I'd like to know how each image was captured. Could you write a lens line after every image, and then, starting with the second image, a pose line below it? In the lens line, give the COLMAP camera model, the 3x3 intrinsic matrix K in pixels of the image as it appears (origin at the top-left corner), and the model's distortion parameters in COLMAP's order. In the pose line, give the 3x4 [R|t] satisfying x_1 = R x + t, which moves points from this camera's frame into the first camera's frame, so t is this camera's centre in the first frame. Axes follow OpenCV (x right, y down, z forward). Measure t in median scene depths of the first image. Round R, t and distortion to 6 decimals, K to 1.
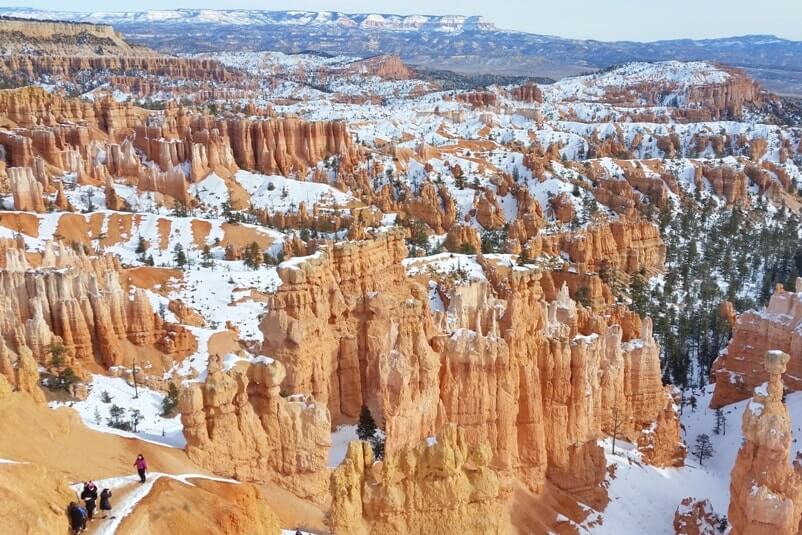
lens RADIAL K [[813.6, 0, 473.2], [0, 813.6, 266.2], [0, 0, 1]] dist [0.079796, -0.141427]
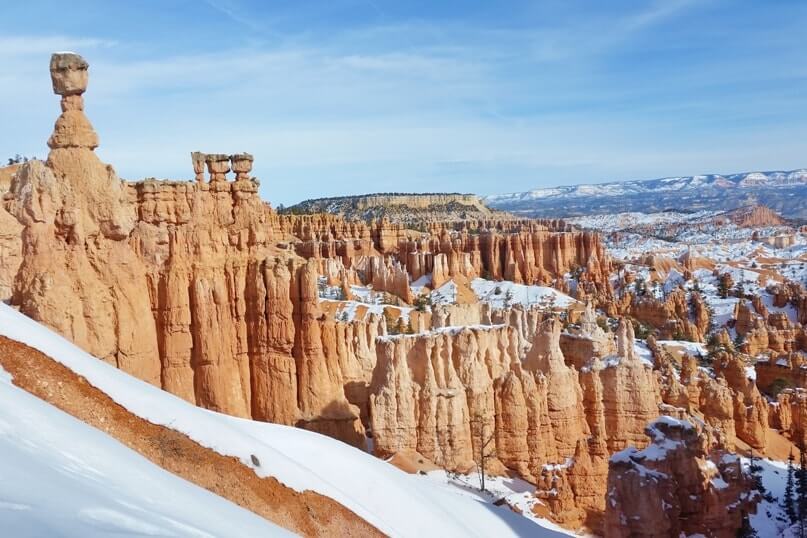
lens RADIAL K [[788.3, 0, 423.1], [0, 788.3, 272.1], [0, 0, 1]] dist [0.167254, -0.366736]
pose [[0.842425, -0.036204, -0.537597, 0.092109], [-0.081678, 0.977629, -0.193829, 0.035358], [0.532588, 0.207196, 0.820622, 0.076854]]
